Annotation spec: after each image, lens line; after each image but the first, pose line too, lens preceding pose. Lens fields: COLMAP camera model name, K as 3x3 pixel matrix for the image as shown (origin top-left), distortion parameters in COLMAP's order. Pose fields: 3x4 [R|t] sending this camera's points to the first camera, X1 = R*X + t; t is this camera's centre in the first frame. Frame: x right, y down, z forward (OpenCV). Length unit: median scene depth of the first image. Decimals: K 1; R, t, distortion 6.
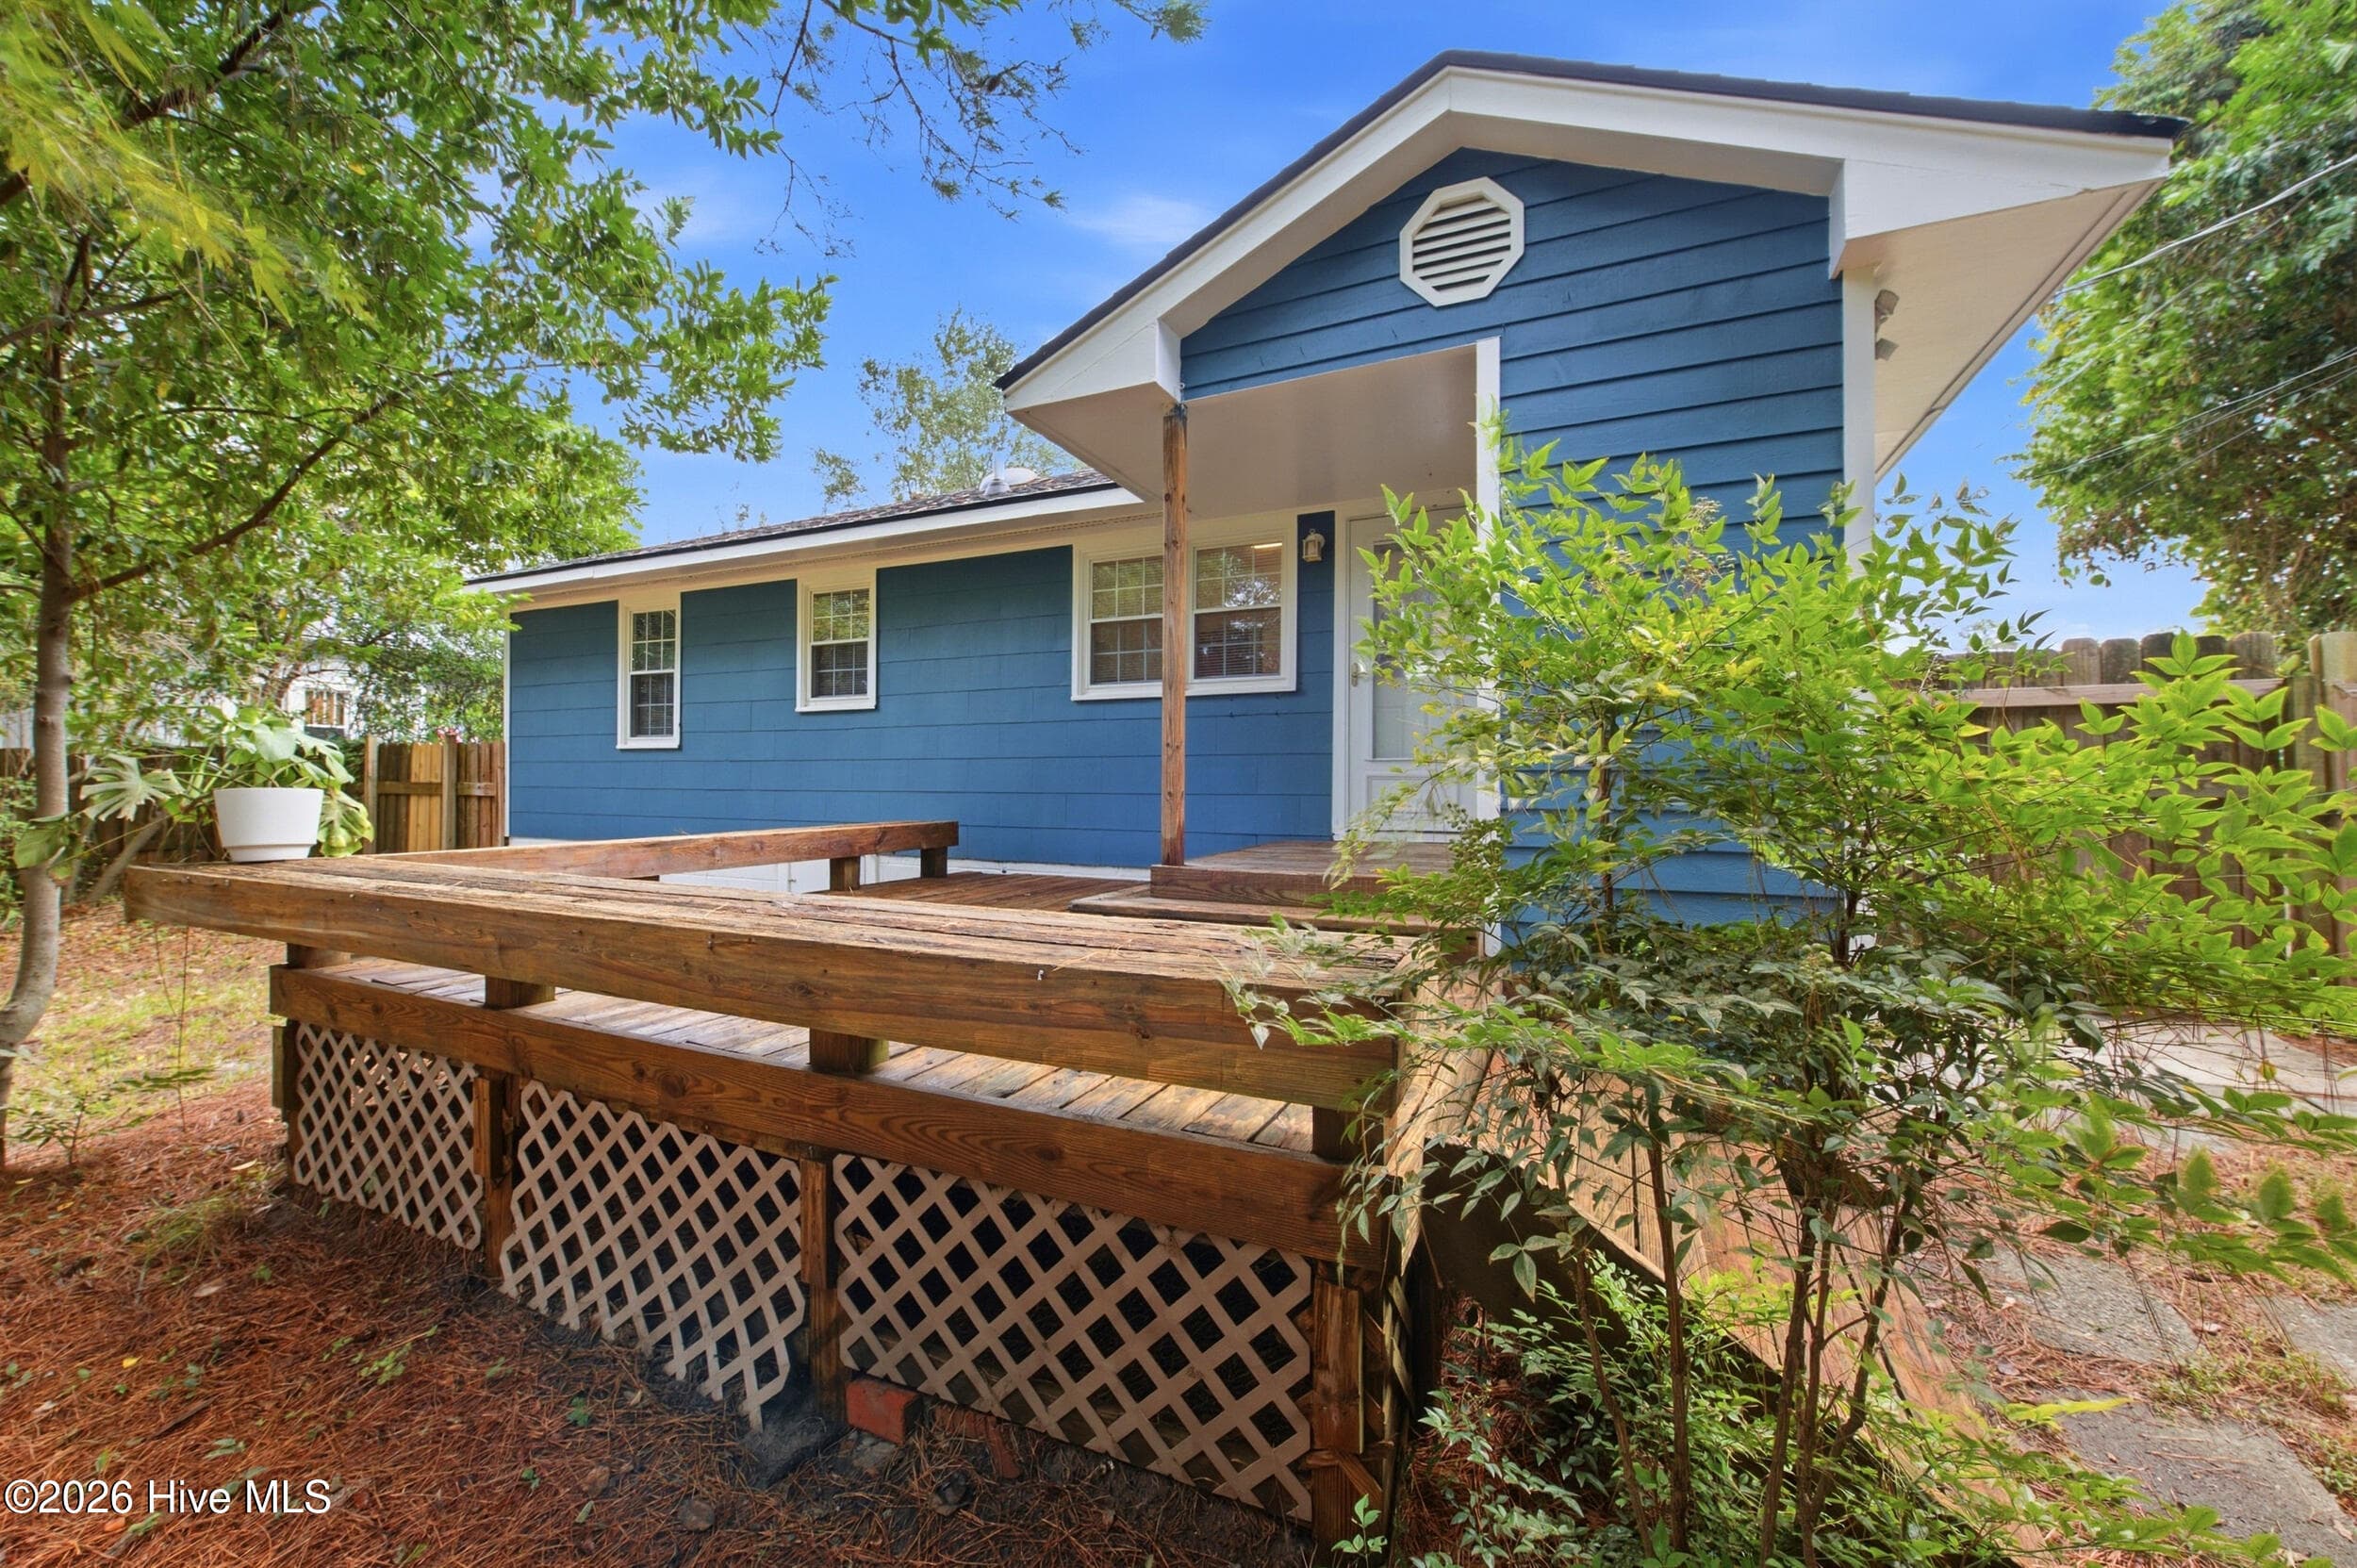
lens RADIAL K [[931.7, 0, 1165.4], [0, 931.7, 774.2], [0, 0, 1]] dist [-0.001632, -0.000054]
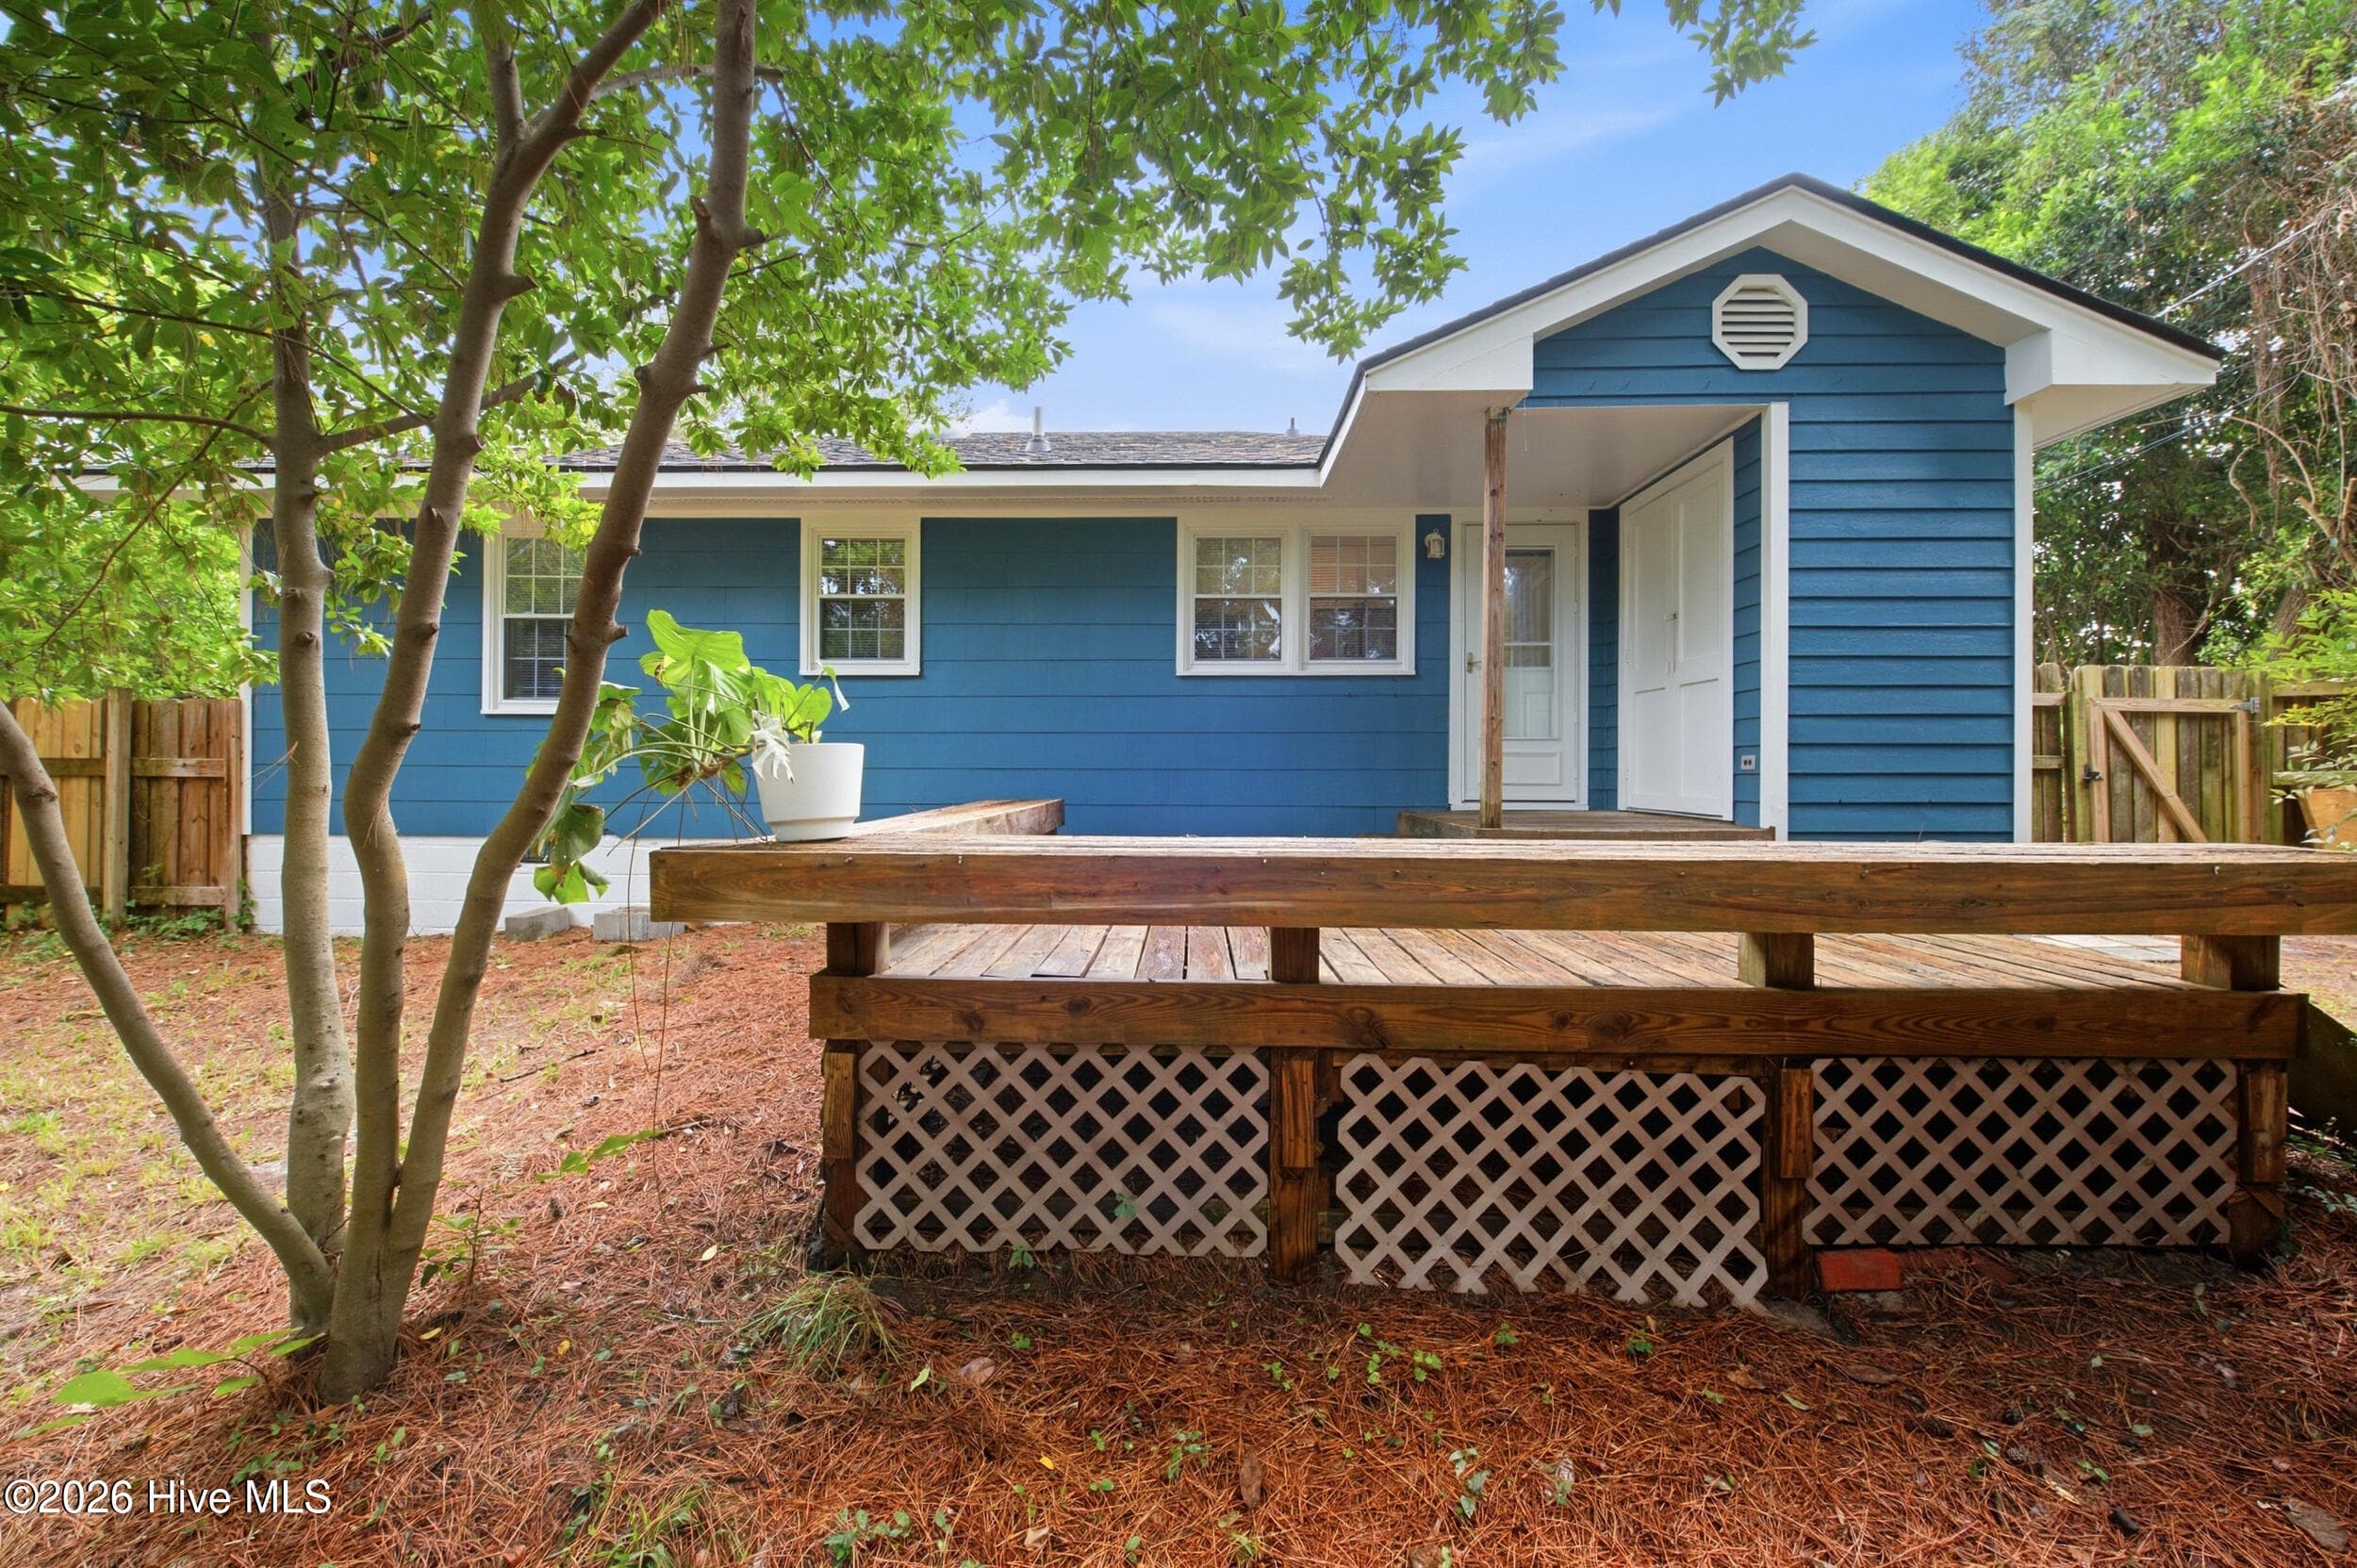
lens RADIAL K [[948.7, 0, 1165.1], [0, 948.7, 767.1], [0, 0, 1]] dist [0.002115, -0.003042]
pose [[0.913456, 0.001741, 0.406934, -0.708188], [-0.003065, 0.999992, 0.002602, 0.021564], [-0.406926, -0.003624, 0.913454, 0.117958]]
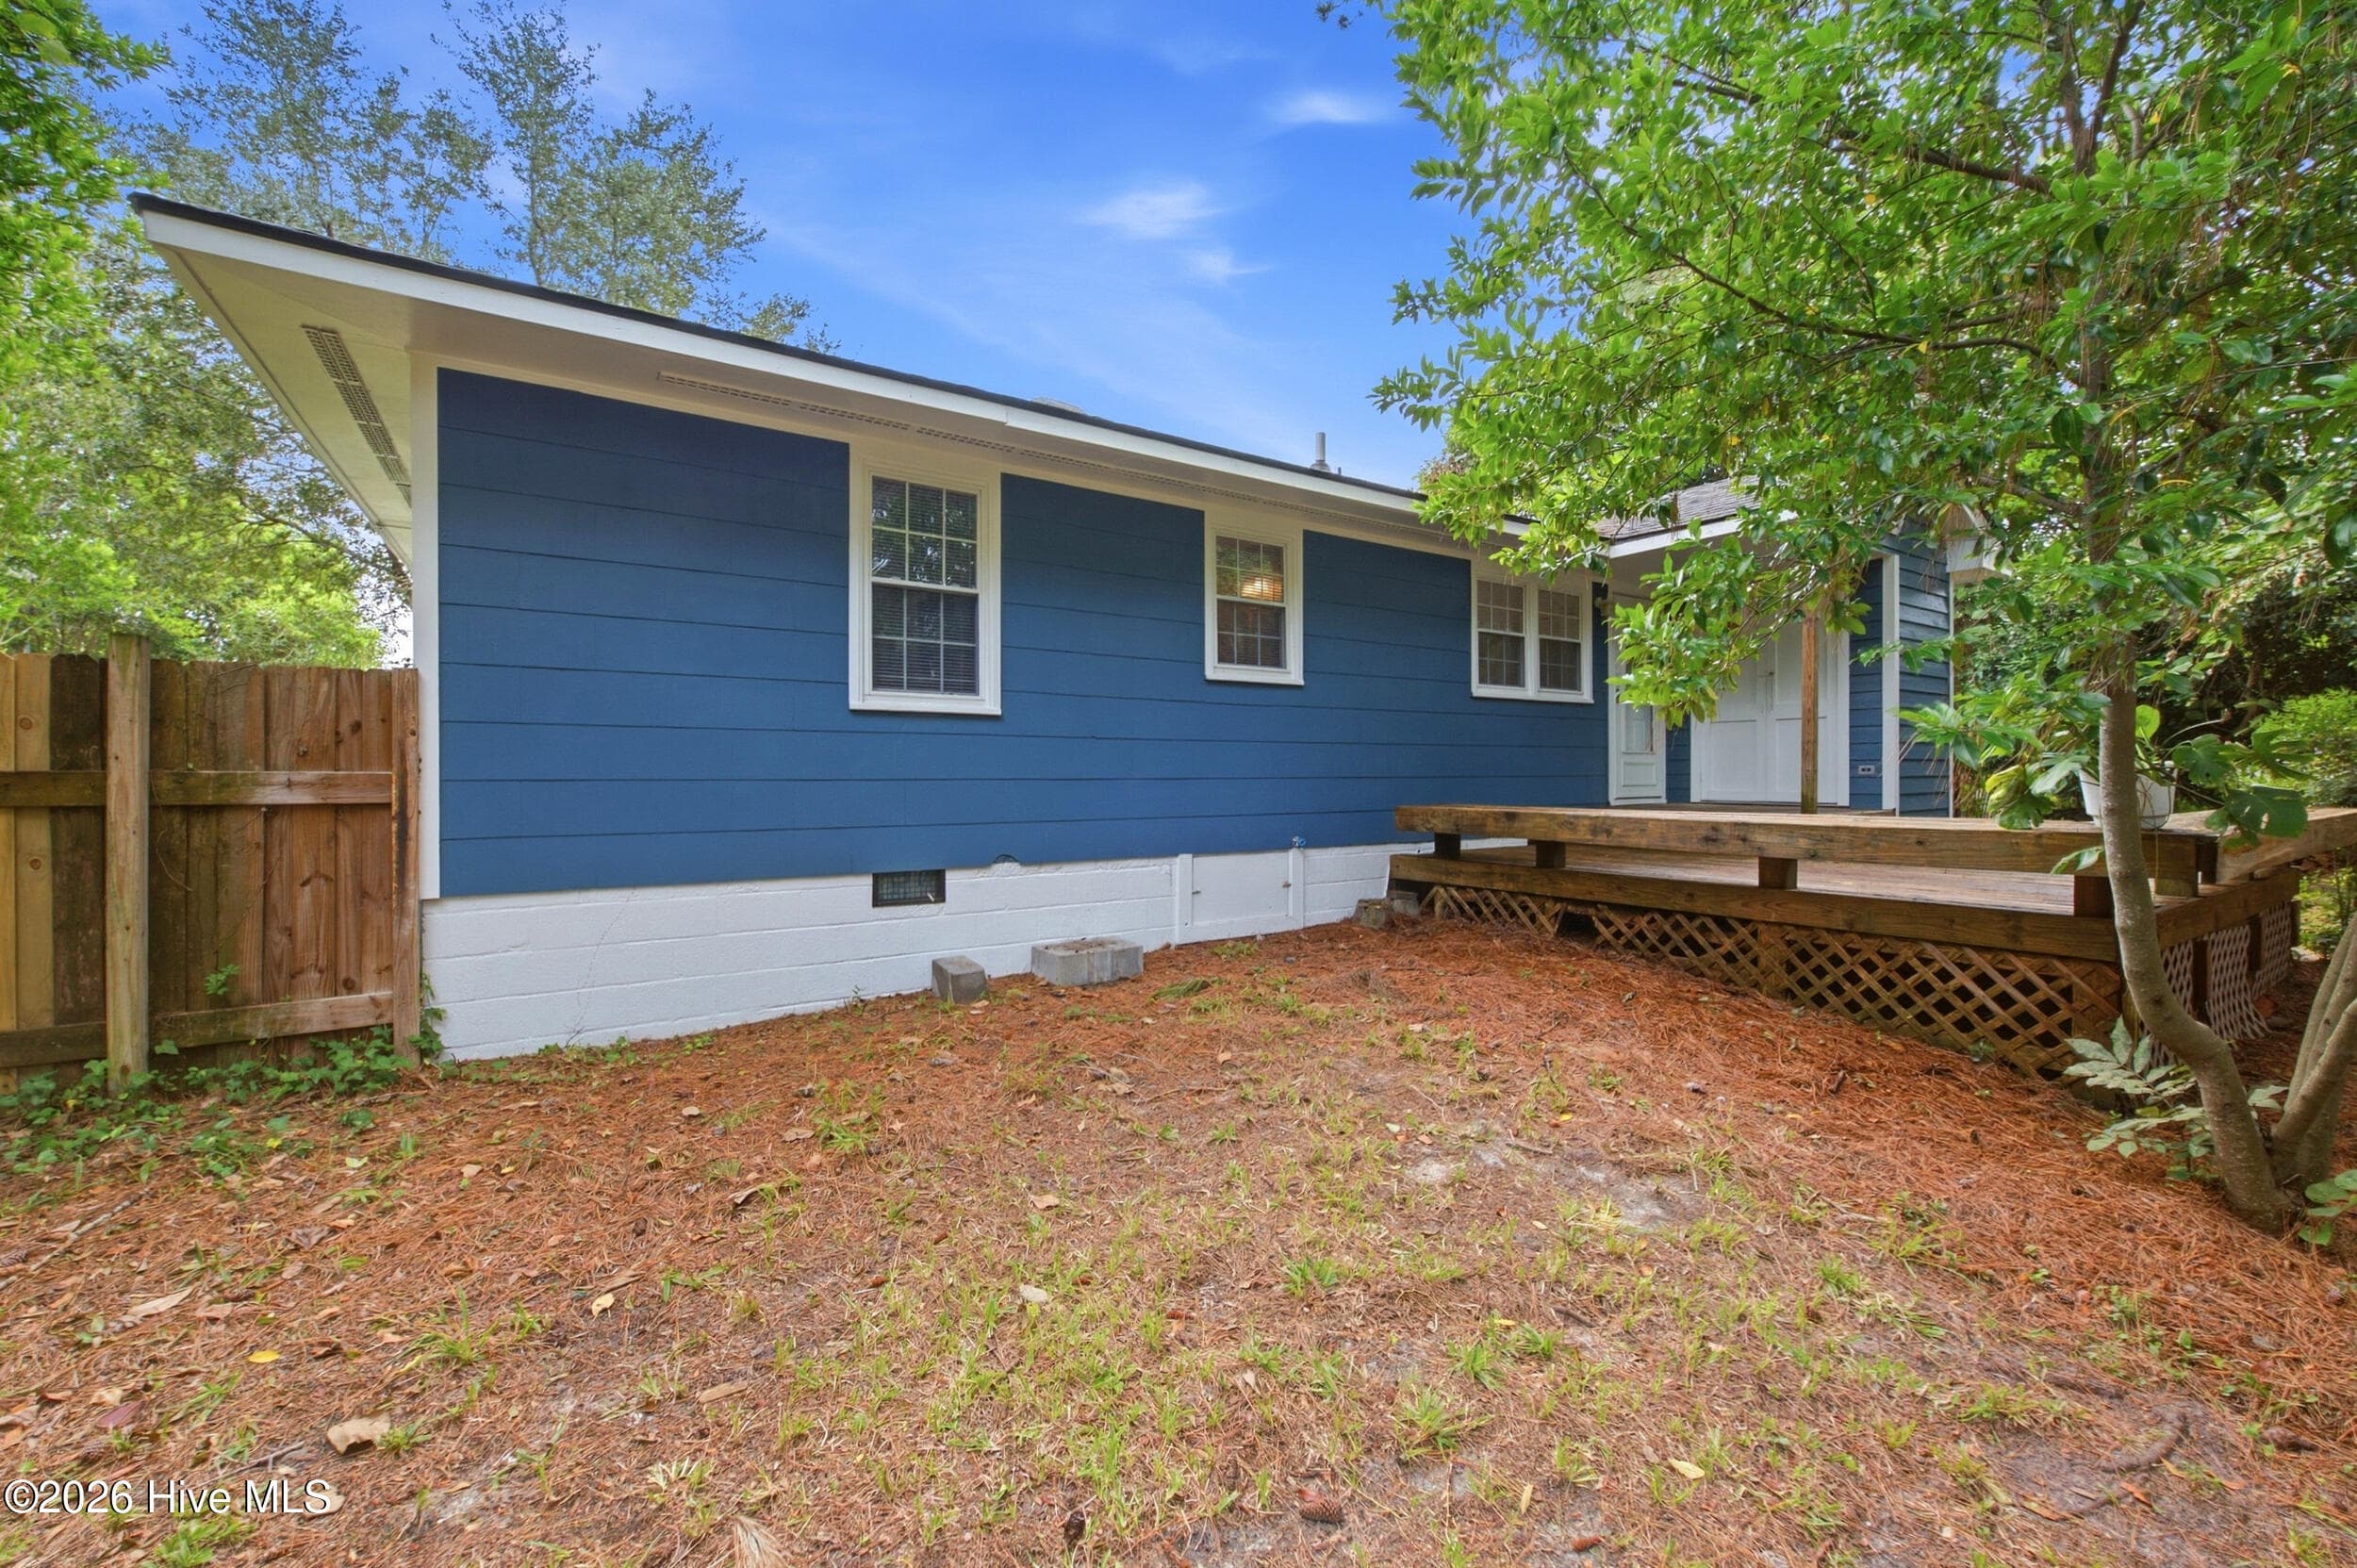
lens RADIAL K [[931.7, 0, 1165.4], [0, 931.7, 774.2], [0, 0, 1]] dist [-0.001632, -0.000054]
pose [[0.519890, -0.004984, 0.854219, -1.748804], [-0.000240, 0.999982, 0.005981, 0.015078], [-0.854233, -0.003315, 0.519879, 0.986661]]
